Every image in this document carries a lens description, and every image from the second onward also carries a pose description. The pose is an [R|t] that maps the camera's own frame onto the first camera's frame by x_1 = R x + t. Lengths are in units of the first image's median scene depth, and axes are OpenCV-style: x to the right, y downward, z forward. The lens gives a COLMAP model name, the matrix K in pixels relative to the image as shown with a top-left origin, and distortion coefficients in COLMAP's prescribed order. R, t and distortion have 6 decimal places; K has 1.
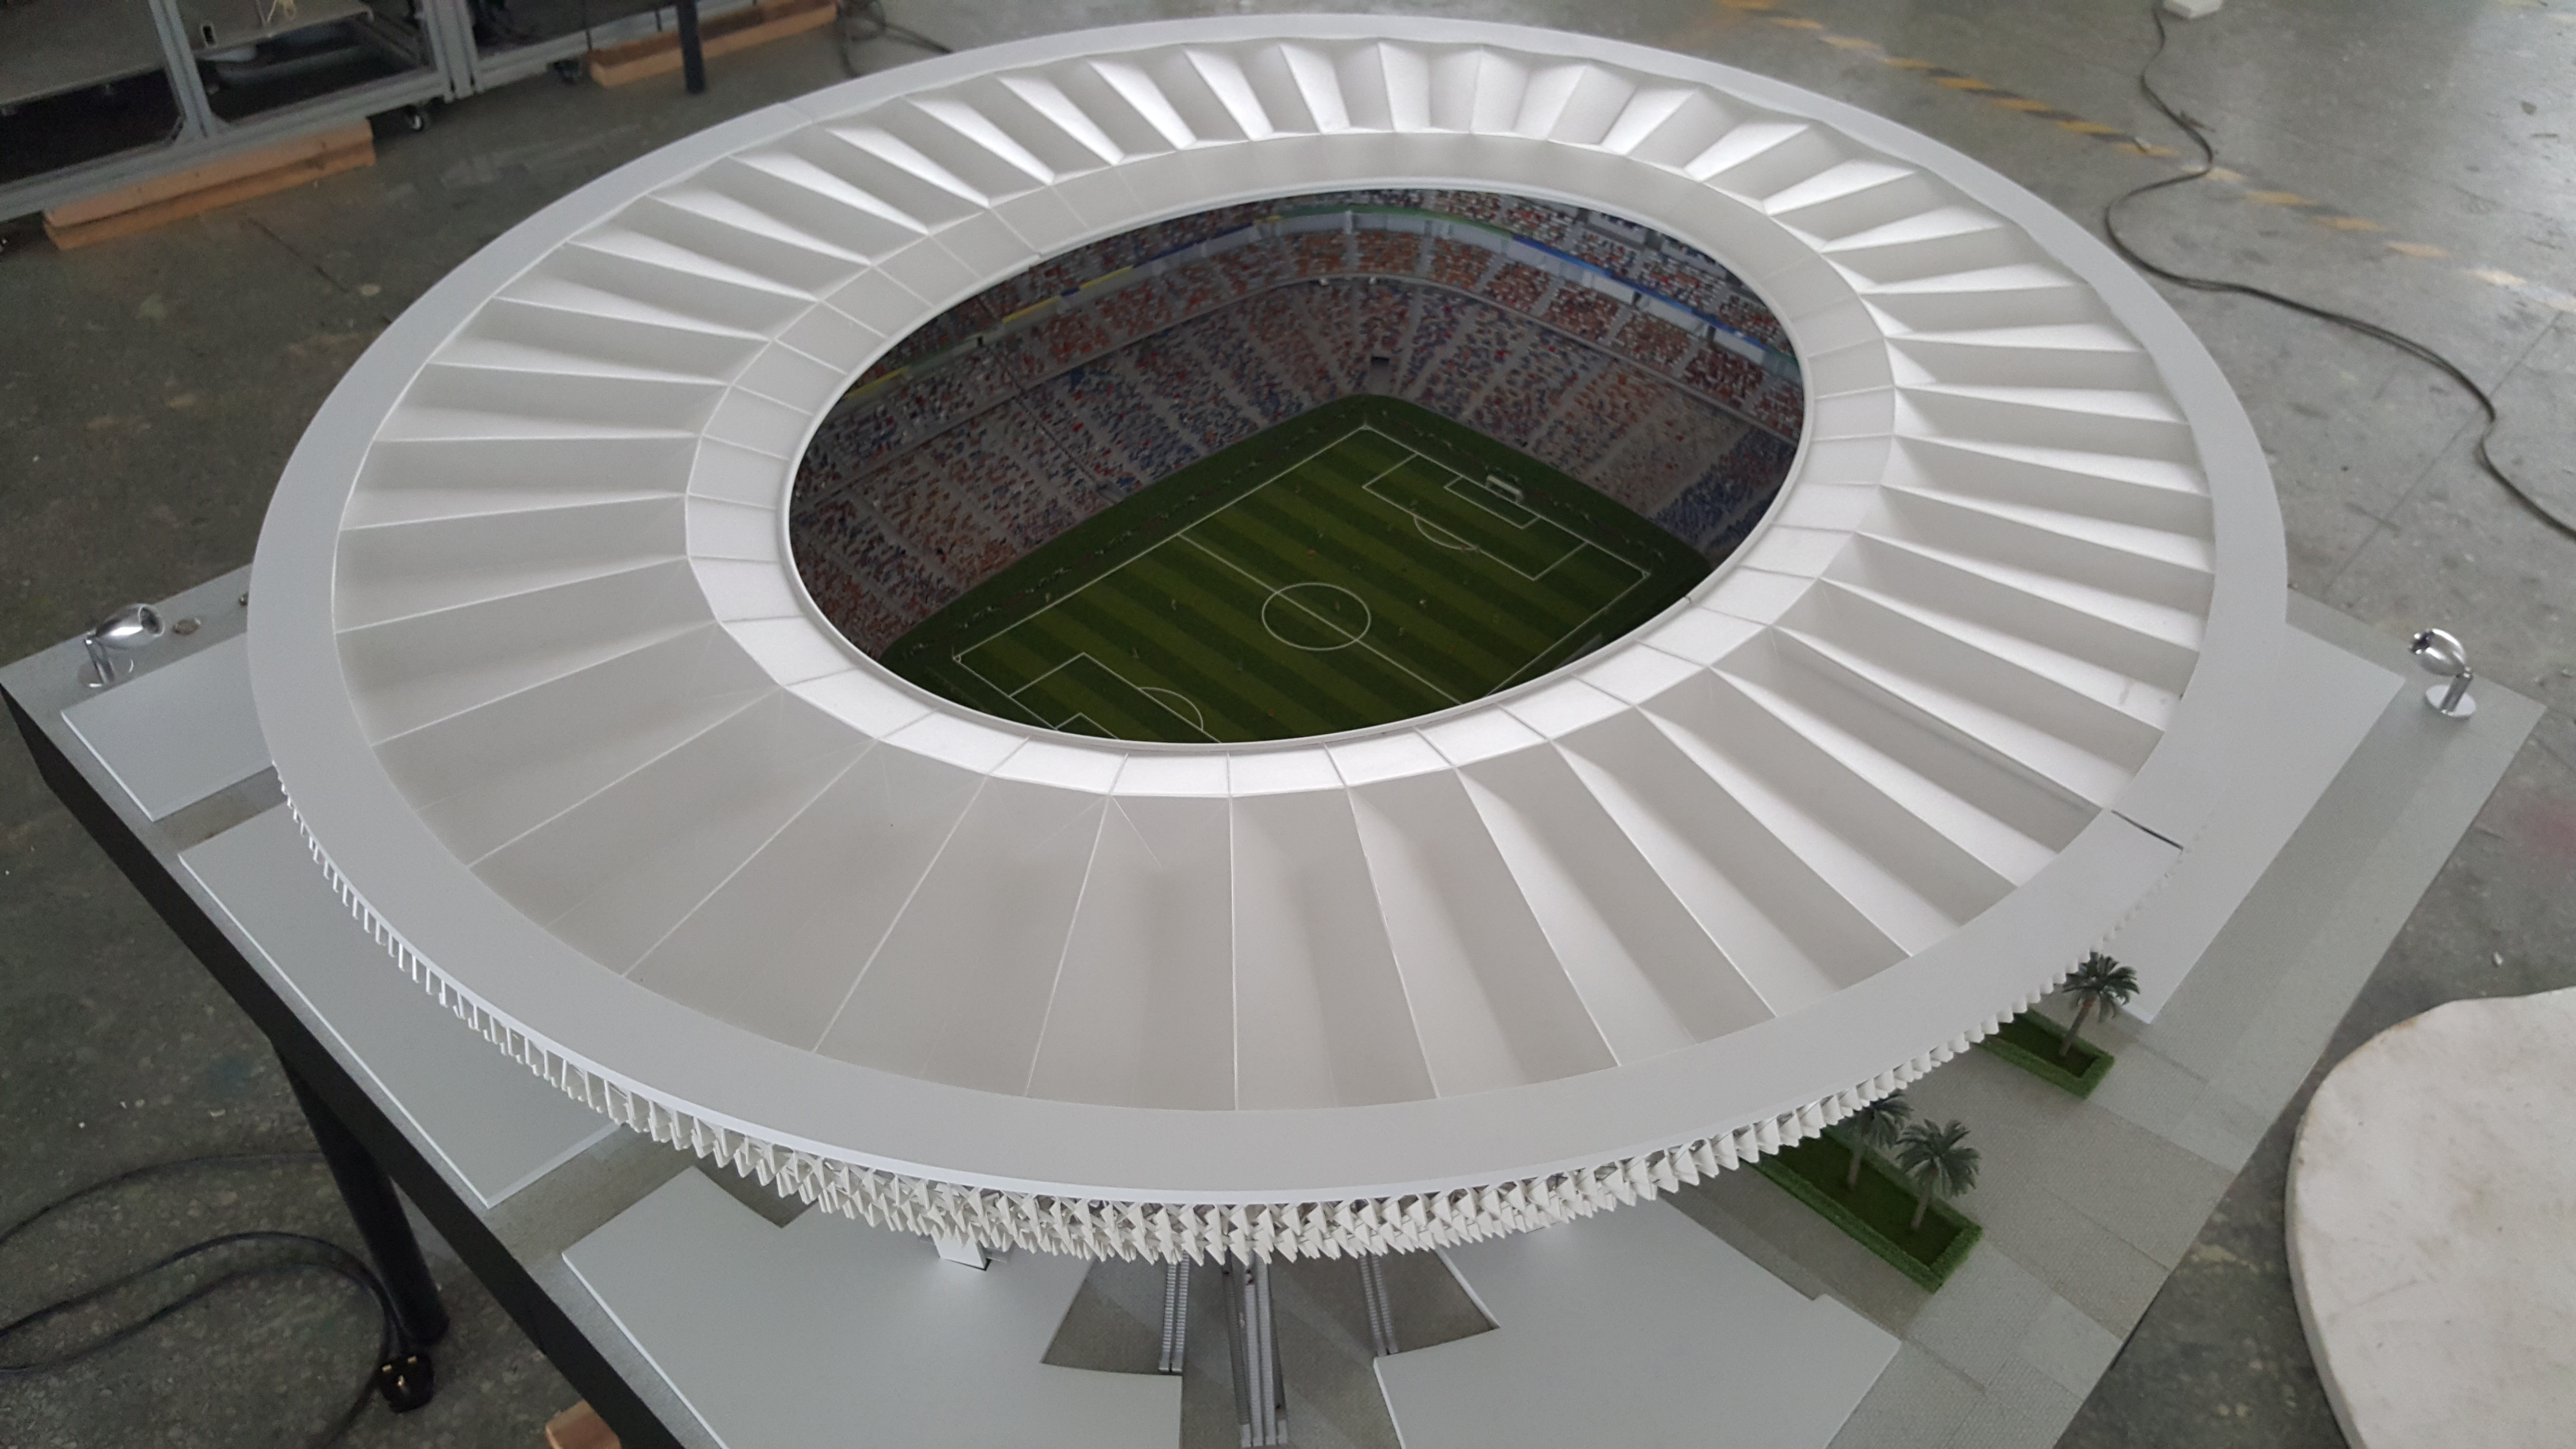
lens RADIAL K [[2072.4, 0, 1238.2], [0, 2072.4, 731.2], [0, 0, 1]] dist [-0.001438, -0.002003]
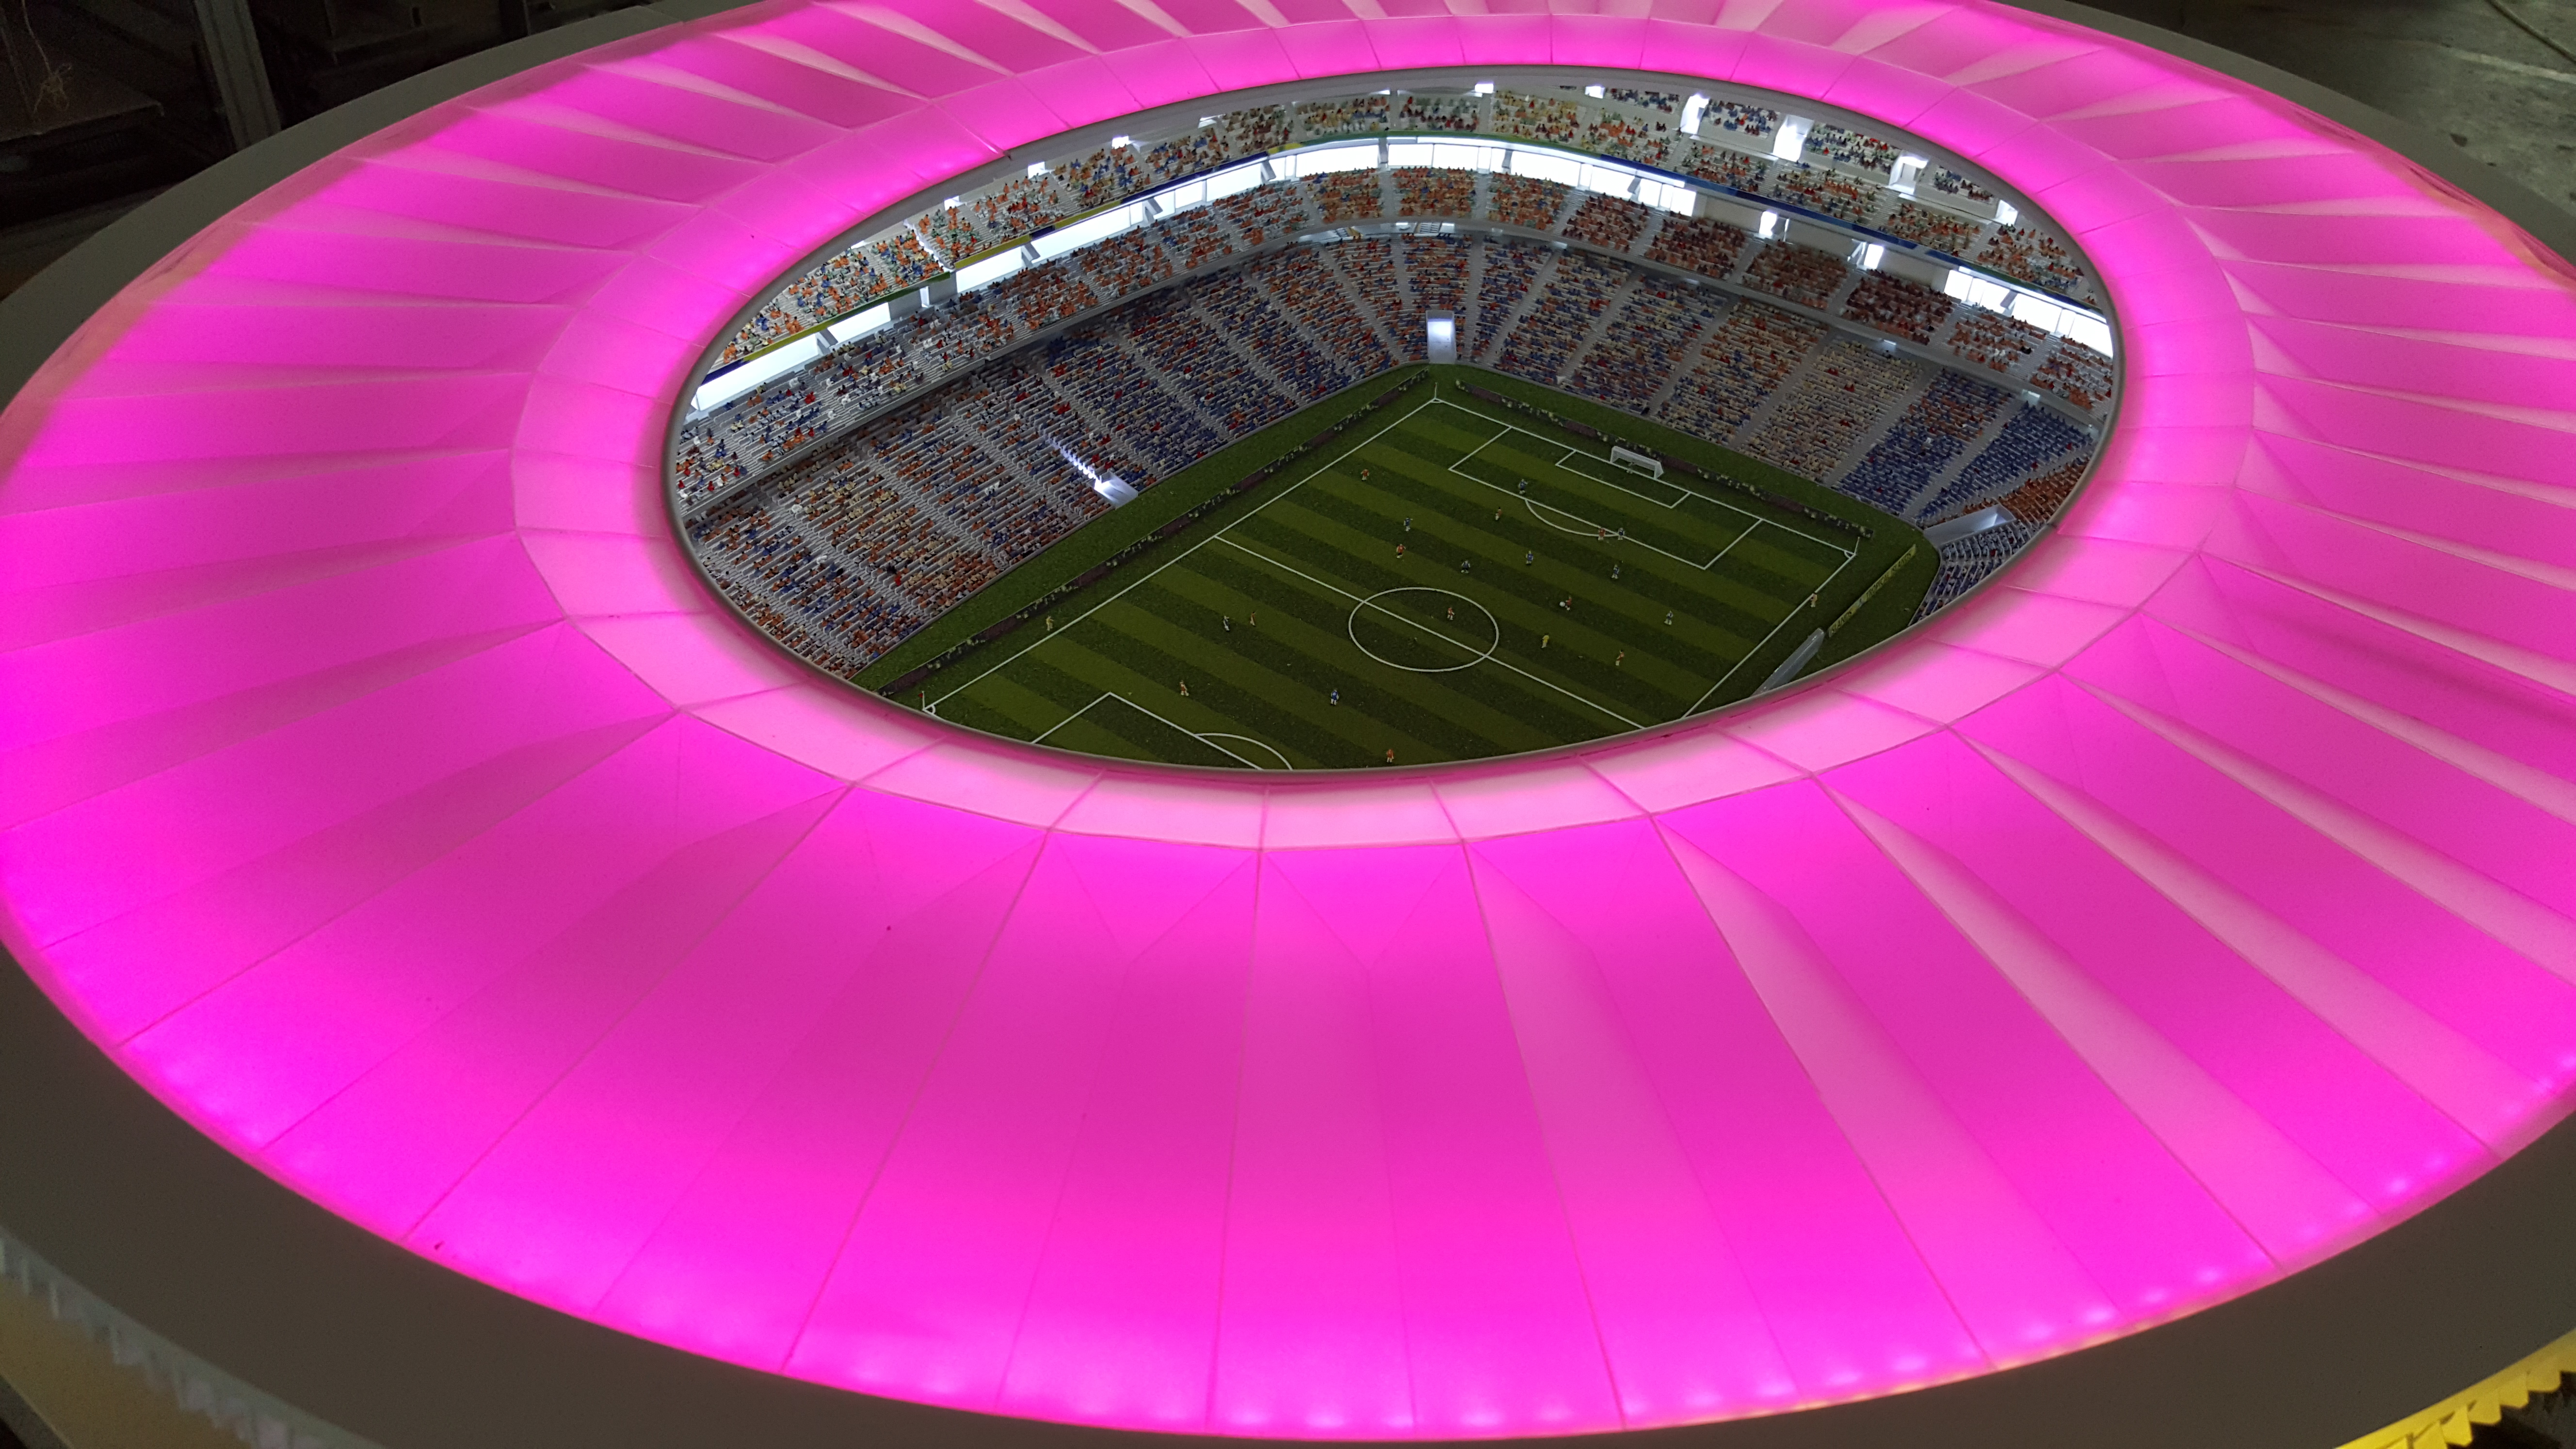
lens RADIAL K [[2012.6, 0, 1292.1], [0, 2012.6, 776.4], [0, 0, 1]] dist [0.015716, -0.062477]
pose [[0.994341, -0.058103, 0.088936, -0.065628], [0.062593, 0.996857, -0.048558, 0.024565], [-0.085835, 0.053850, 0.994853, 0.270283]]
